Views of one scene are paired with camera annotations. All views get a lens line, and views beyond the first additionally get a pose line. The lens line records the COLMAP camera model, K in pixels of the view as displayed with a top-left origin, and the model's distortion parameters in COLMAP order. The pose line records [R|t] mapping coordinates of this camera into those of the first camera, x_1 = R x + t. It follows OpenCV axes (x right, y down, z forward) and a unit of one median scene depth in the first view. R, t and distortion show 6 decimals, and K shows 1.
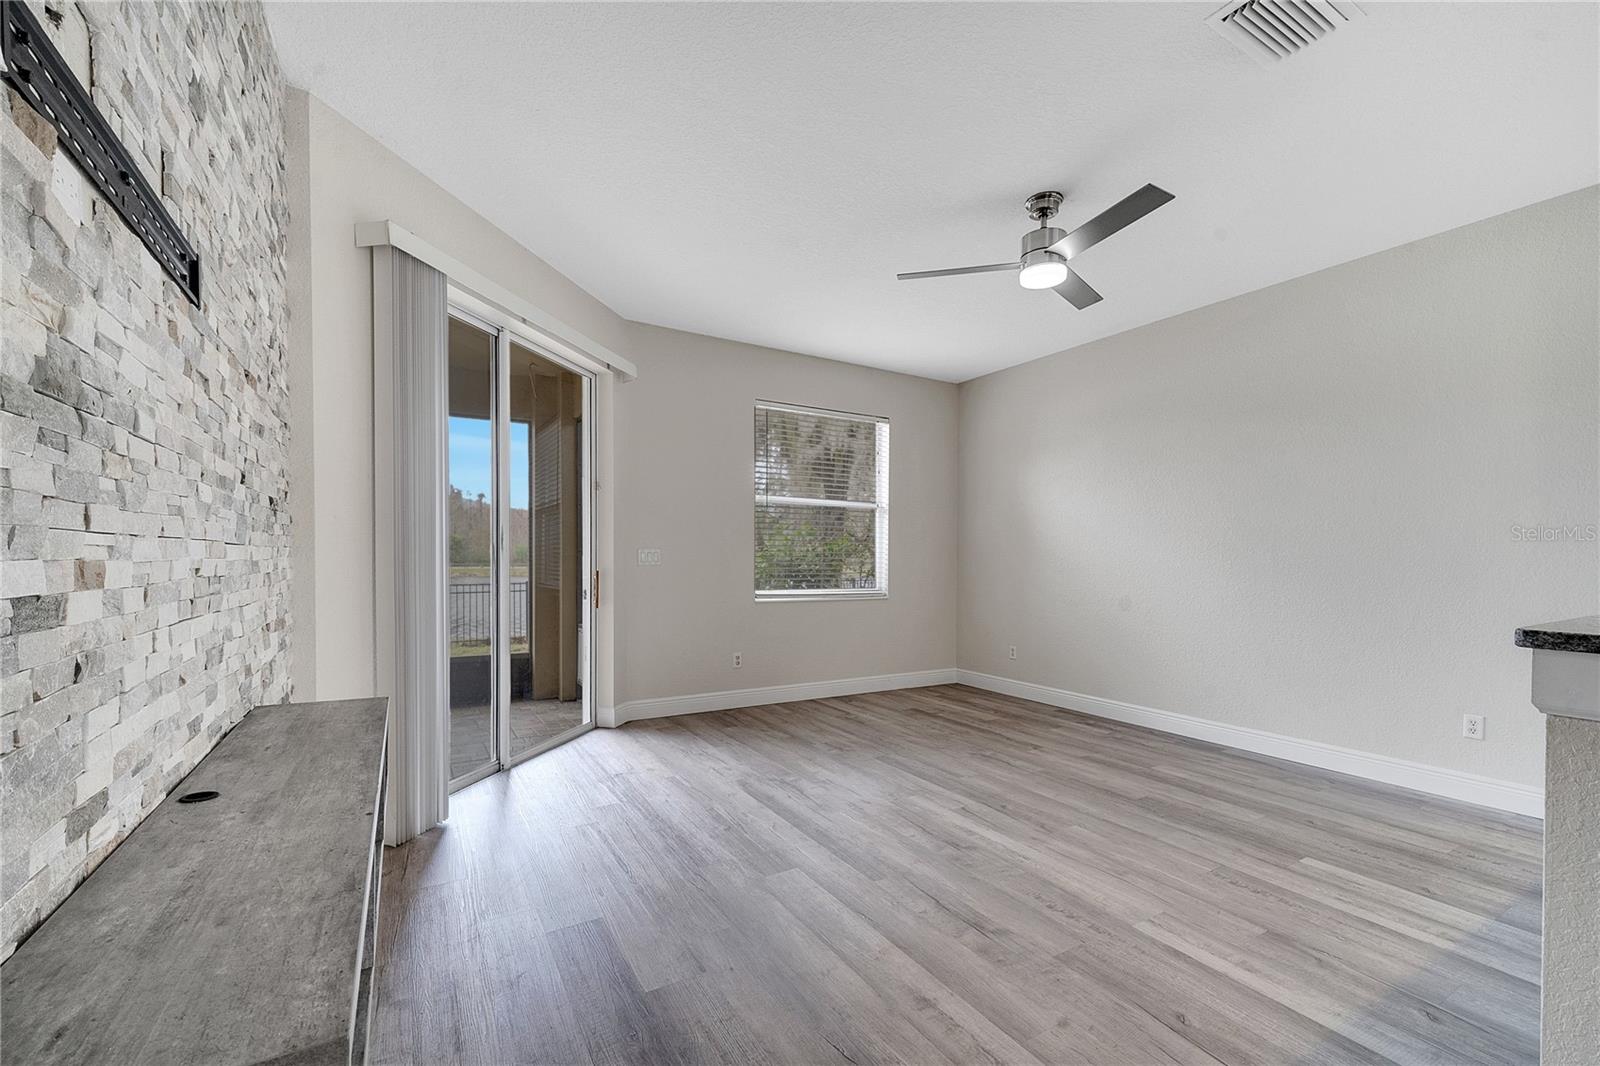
lens RADIAL K [[649.9, 0, 782.5], [0, 649.9, 576.1], [0, 0, 1]] dist [0.006205, -0.001855]
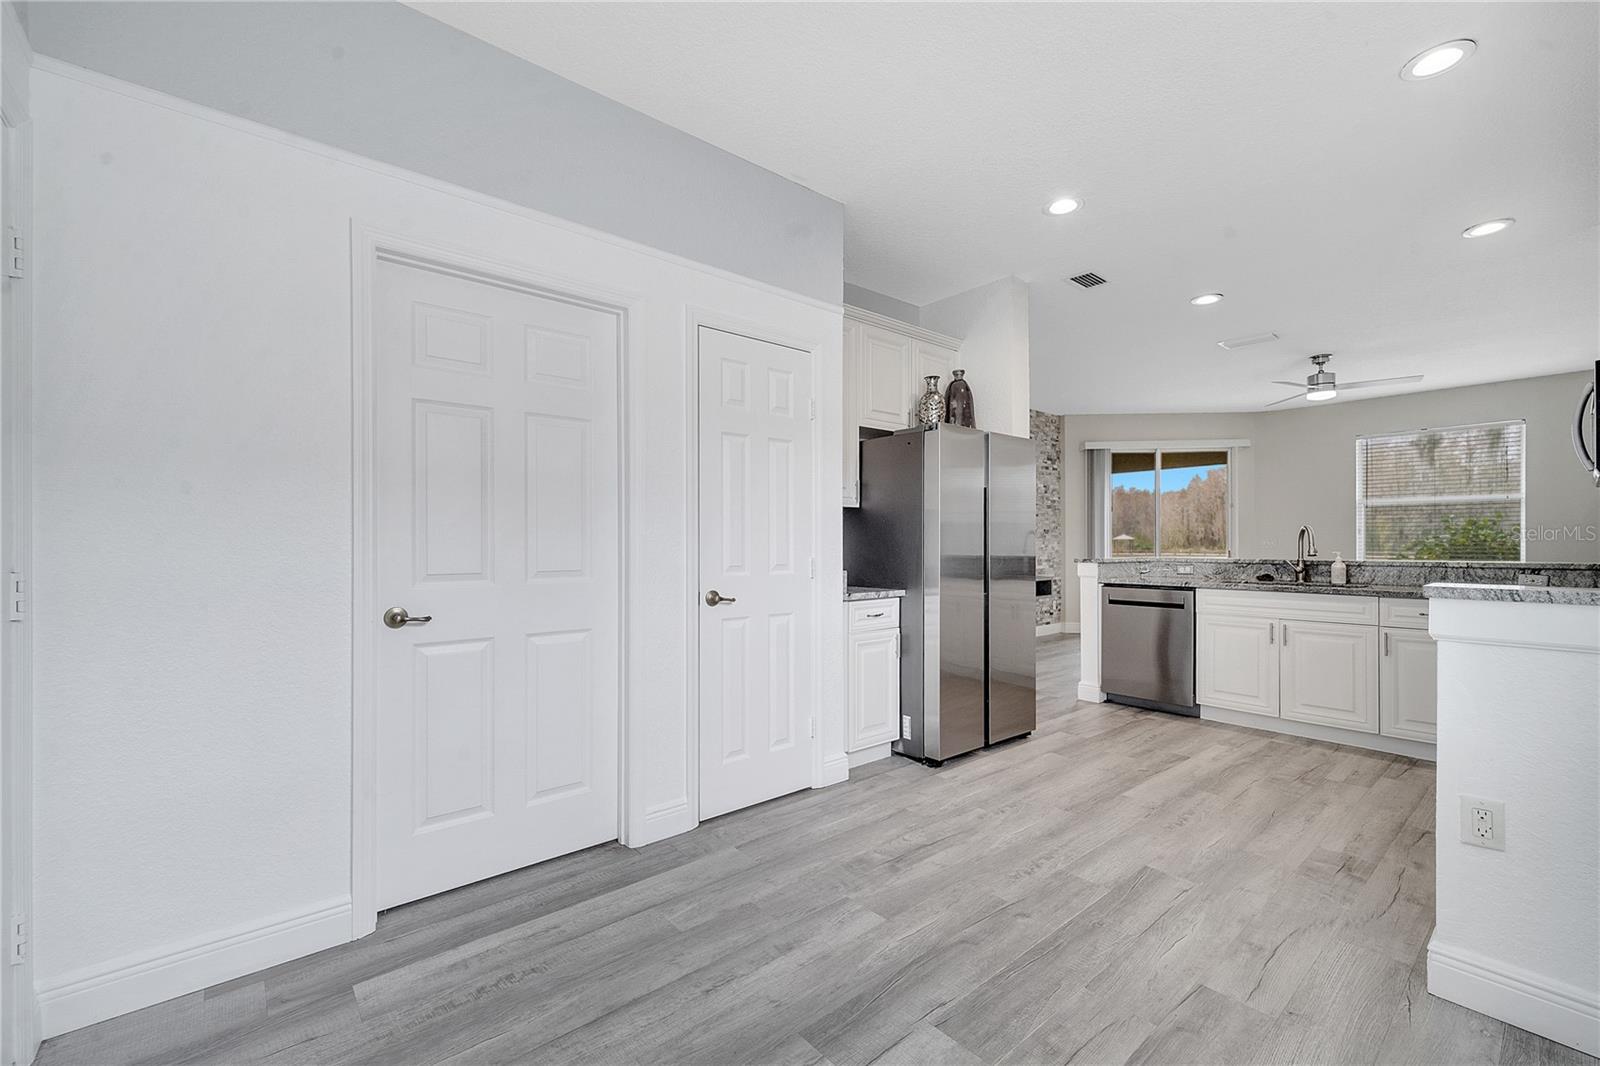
lens RADIAL K [[649.9, 0, 798.0], [0, 649.9, 547.2], [0, 0, 1]] dist [0.006205, -0.001855]
pose [[0.168619, -0.001723, -0.985680, 2.048750], [-0.025789, 0.999648, -0.006159, 0.039736], [0.985344, 0.026458, 0.168516, -0.842040]]
